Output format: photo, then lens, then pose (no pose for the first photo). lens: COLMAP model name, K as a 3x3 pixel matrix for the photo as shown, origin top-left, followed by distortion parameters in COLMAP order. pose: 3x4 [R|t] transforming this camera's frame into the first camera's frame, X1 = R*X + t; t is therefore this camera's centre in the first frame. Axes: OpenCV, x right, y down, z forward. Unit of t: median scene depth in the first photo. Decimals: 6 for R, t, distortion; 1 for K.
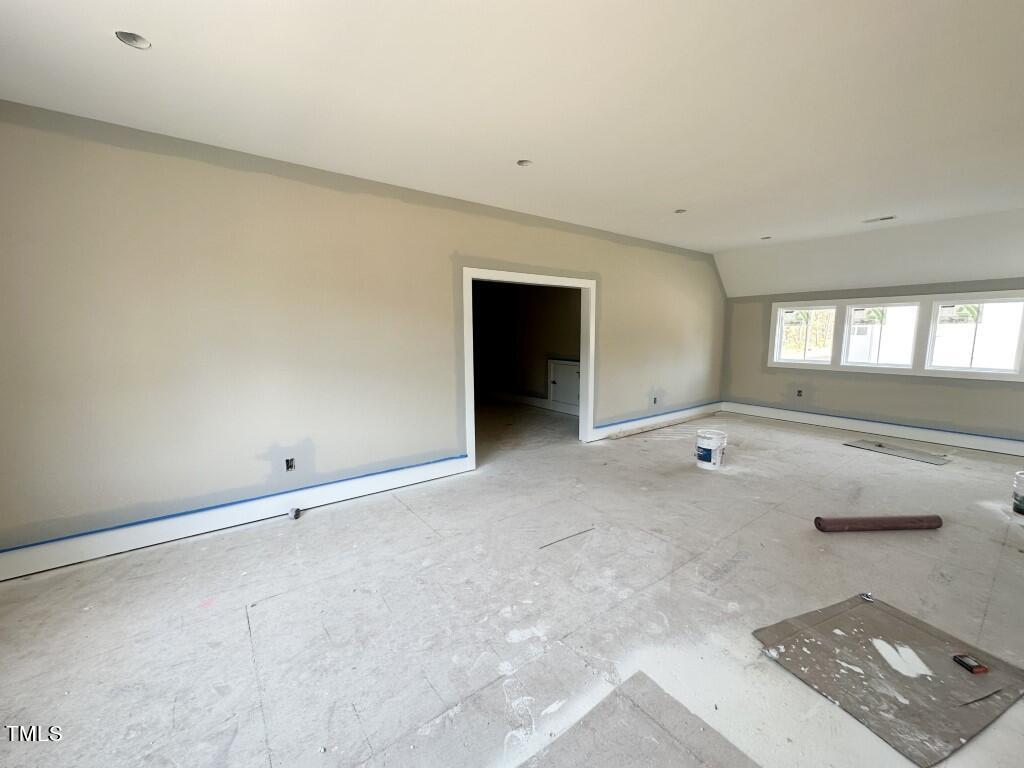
lens RADIAL K [[403.9, 0, 512.0], [0, 403.9, 384.0], [0, 0, 1]] dist [-0.002566, -0.000317]
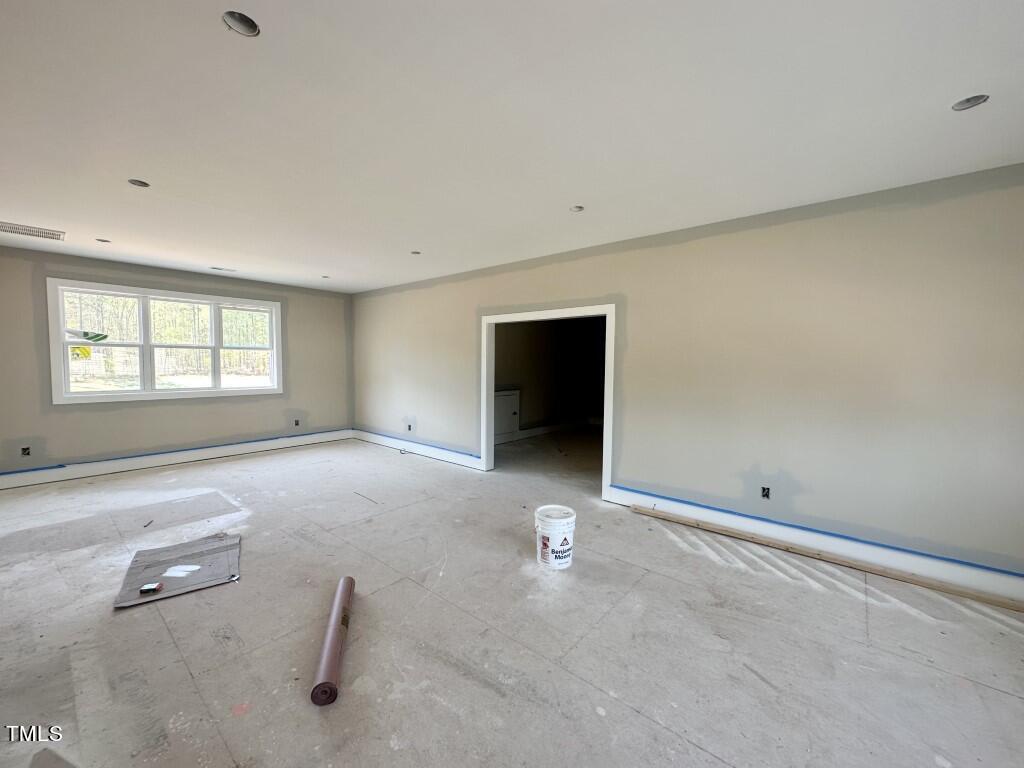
lens RADIAL K [[403.9, 0, 512.0], [0, 403.9, 384.0], [0, 0, 1]] dist [-0.002566, -0.000317]
pose [[0.232546, 0.059544, -0.970761, 1.217353], [-0.132716, 0.990730, 0.028977, -0.115395], [0.963488, 0.122097, 0.238293, 0.787452]]
